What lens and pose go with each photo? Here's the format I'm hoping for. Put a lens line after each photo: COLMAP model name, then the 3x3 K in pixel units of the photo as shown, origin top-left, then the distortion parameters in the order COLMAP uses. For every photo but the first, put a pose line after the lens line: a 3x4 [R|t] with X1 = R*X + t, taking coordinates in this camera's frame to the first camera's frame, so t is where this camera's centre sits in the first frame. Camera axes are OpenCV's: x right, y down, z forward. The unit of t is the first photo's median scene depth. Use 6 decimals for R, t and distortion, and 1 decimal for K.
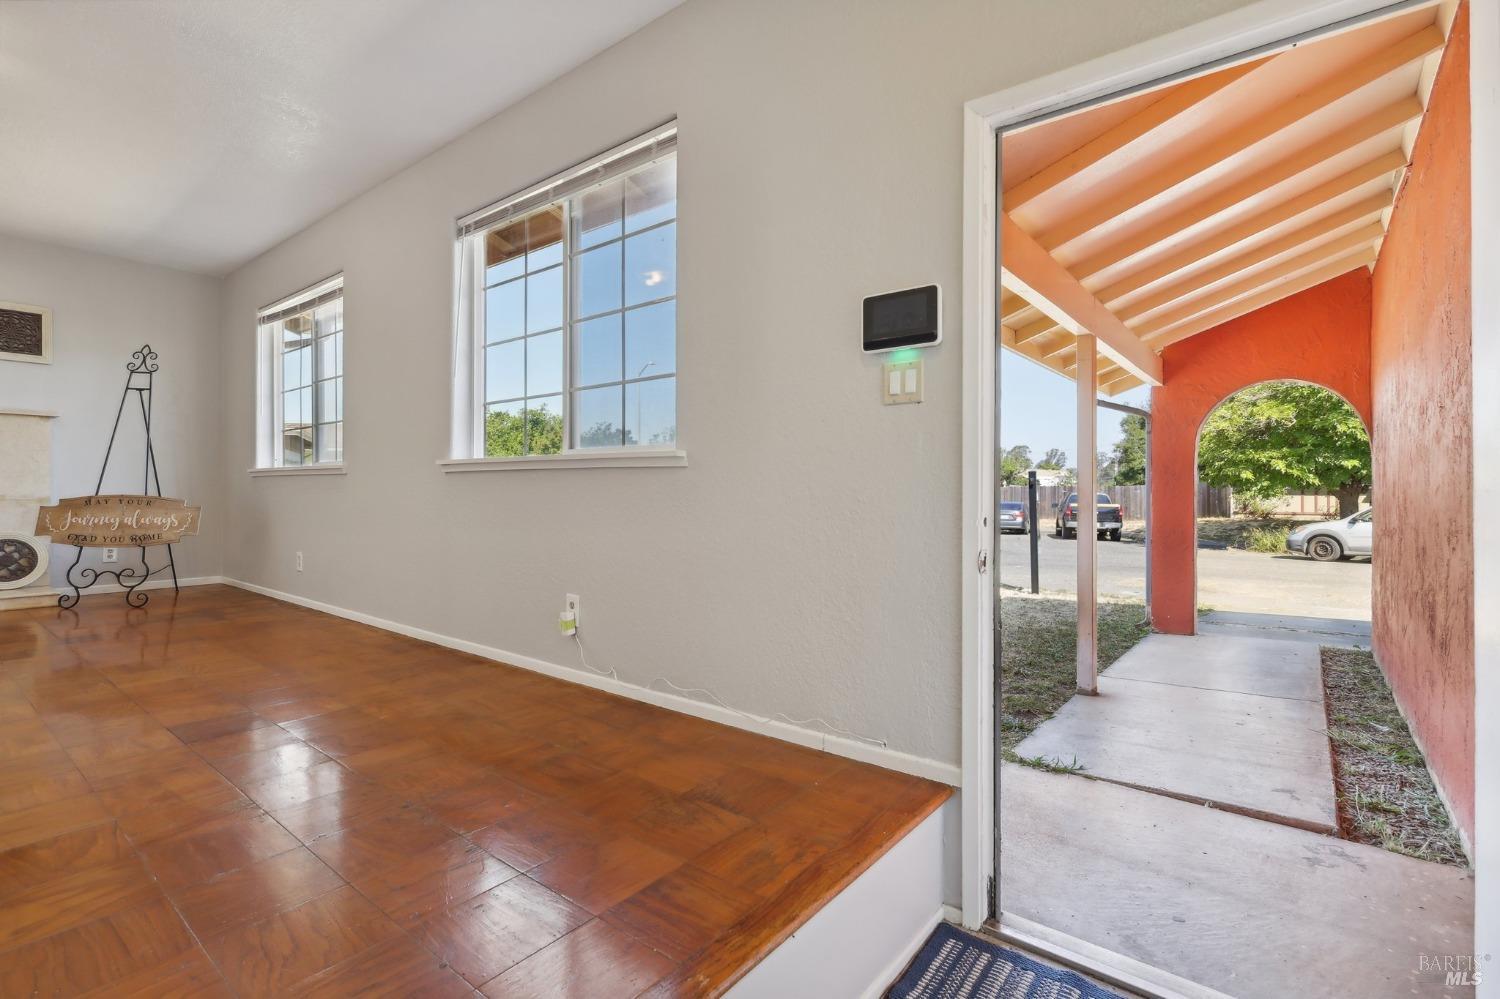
lens RADIAL K [[693.6, 0, 756.1], [0, 693.6, 490.3], [0, 0, 1]] dist [-0.001401, 0.000315]
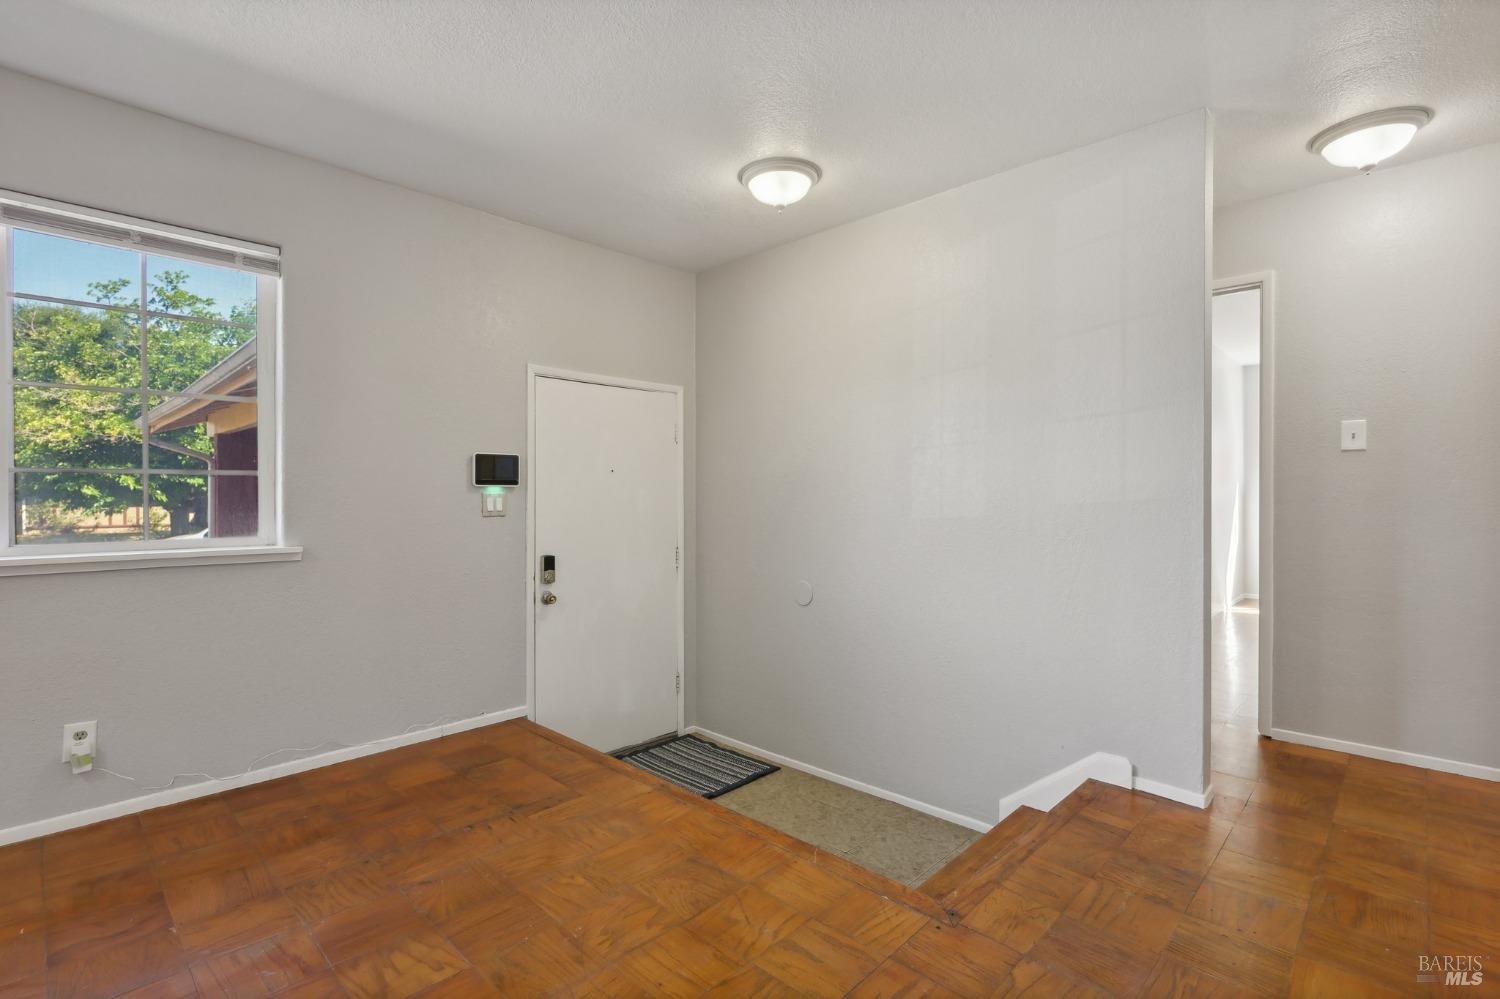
lens RADIAL K [[699.4, 0, 750.0], [0, 699.4, 499.5], [0, 0, 1]] dist [-0.005232, -0.000325]
pose [[0.099555, -0.009808, 0.994984, -0.614726], [0.001949, 0.999951, 0.009662, -0.075544], [-0.995030, 0.000978, 0.099569, 0.069228]]
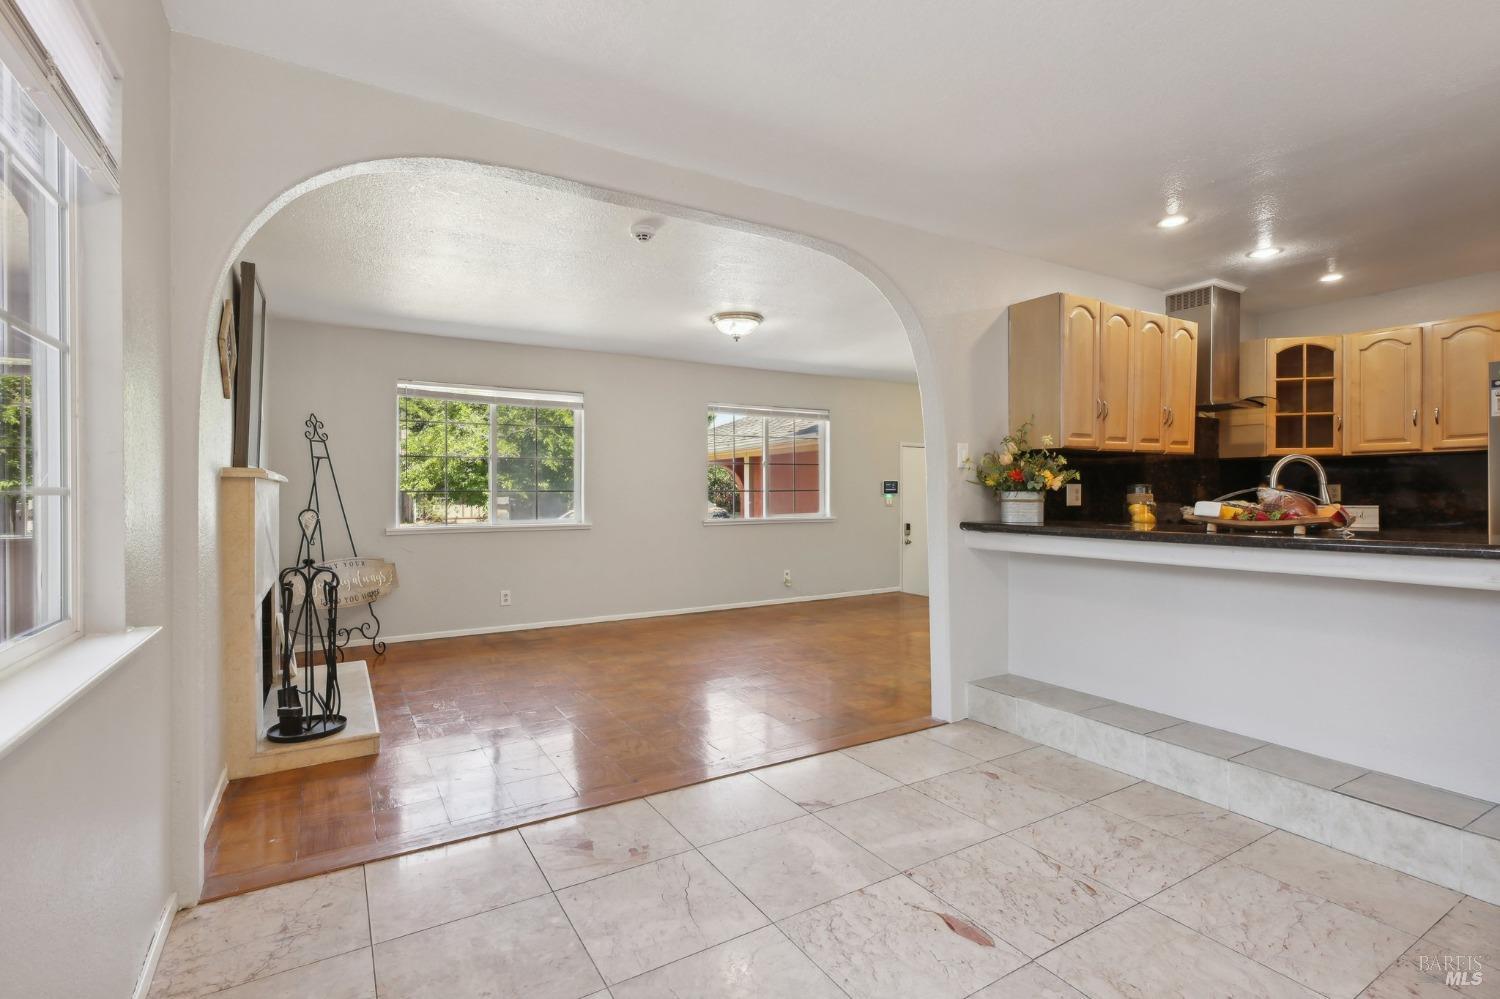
lens RADIAL K [[699.4, 0, 750.0], [0, 699.4, 499.5], [0, 0, 1]] dist [-0.005232, -0.000325]
pose [[0.354860, -0.014213, 0.934811, -1.747575], [0.006684, 0.999897, 0.012665, -0.094839], [-0.934895, 0.001754, 0.354919, 0.110597]]
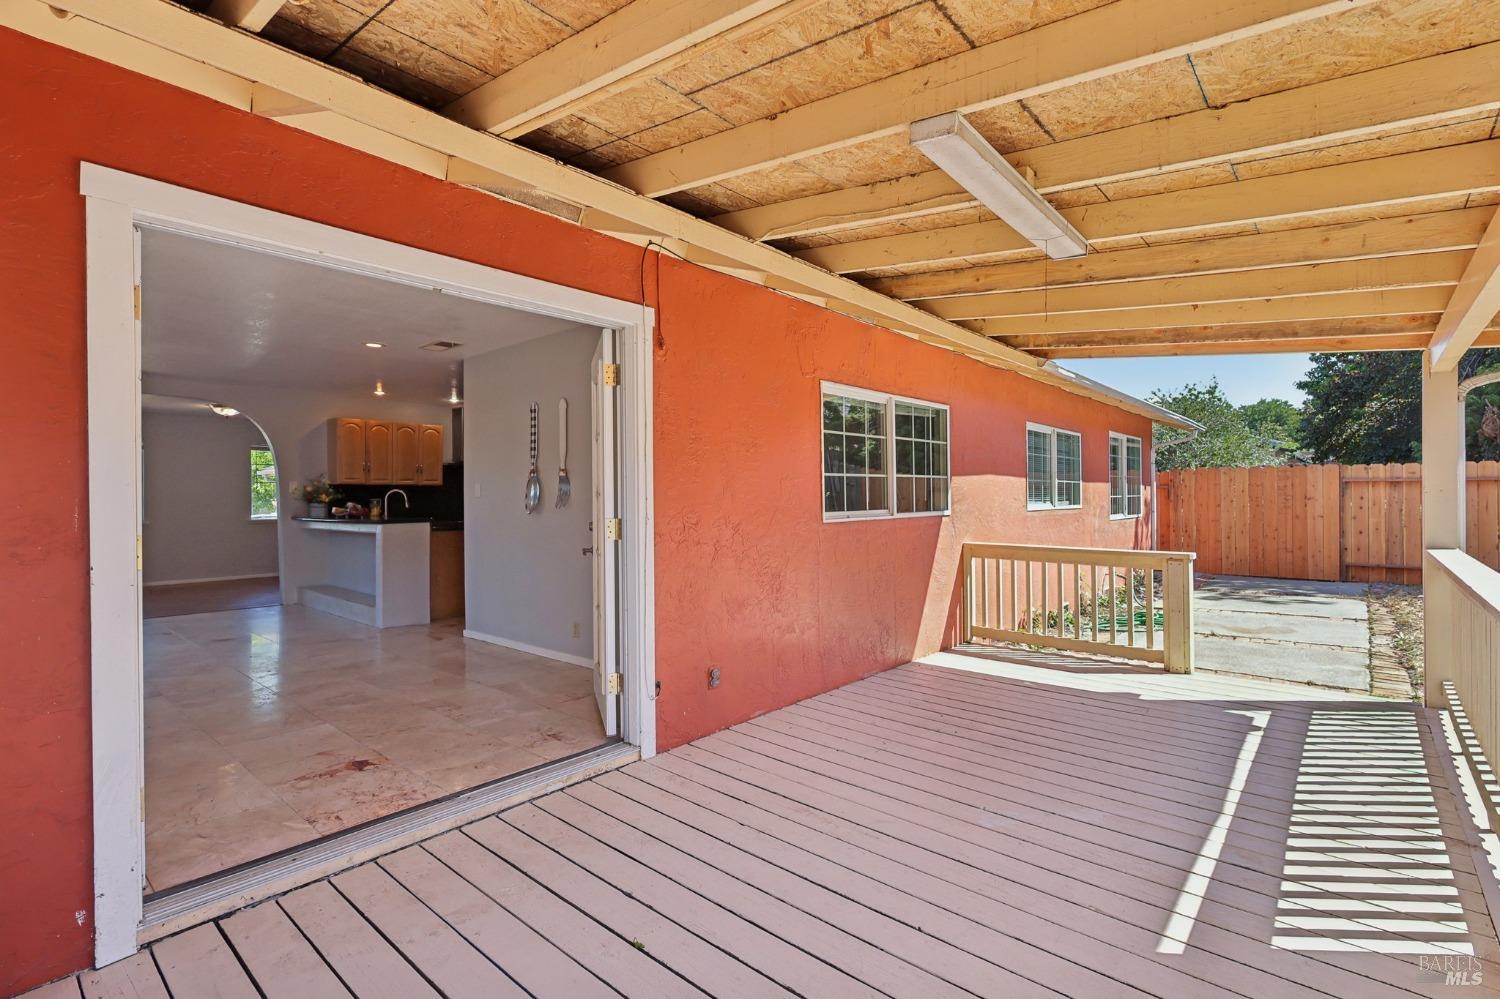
lens RADIAL K [[699.4, 0, 750.0], [0, 699.4, 499.5], [0, 0, 1]] dist [-0.005232, -0.000325]
pose [[0.052882, -0.008848, 0.998562, -2.673276], [0.005714, 0.999947, 0.008558, -0.110024], [-0.998584, 0.005253, 0.052930, -1.119742]]
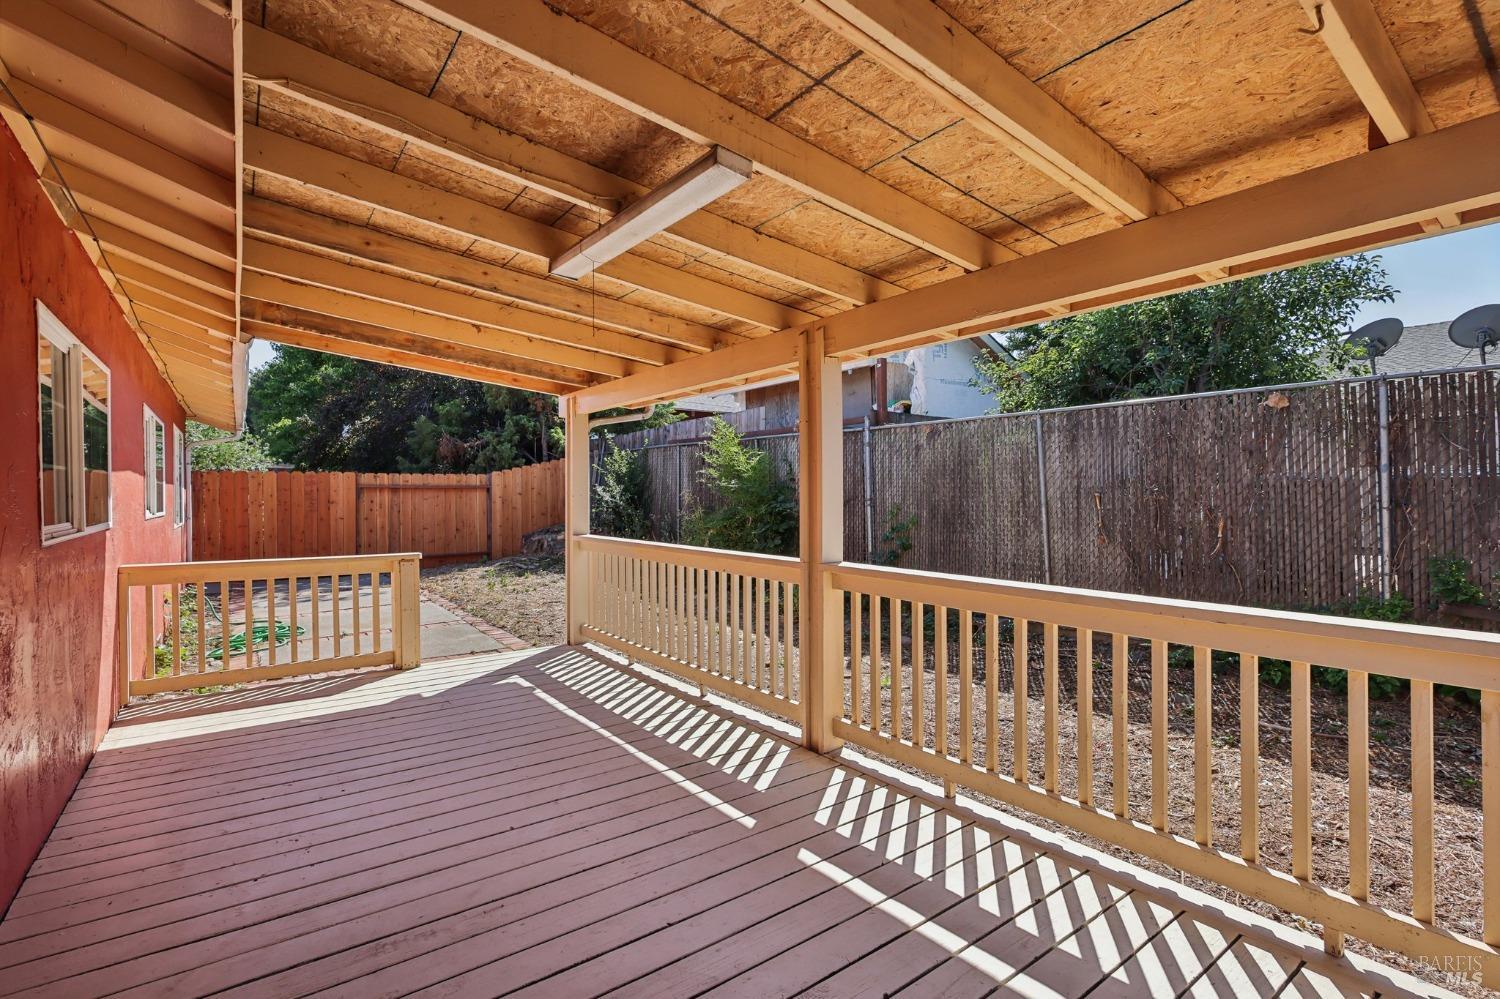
lens RADIAL K [[699.4, 0, 750.0], [0, 699.4, 499.5], [0, 0, 1]] dist [-0.005232, -0.000325]
pose [[-0.966198, -0.000239, 0.257802, -2.388308], [0.001810, 0.999969, 0.007714, -0.109766], [-0.257796, 0.007920, -0.966167, -0.777545]]
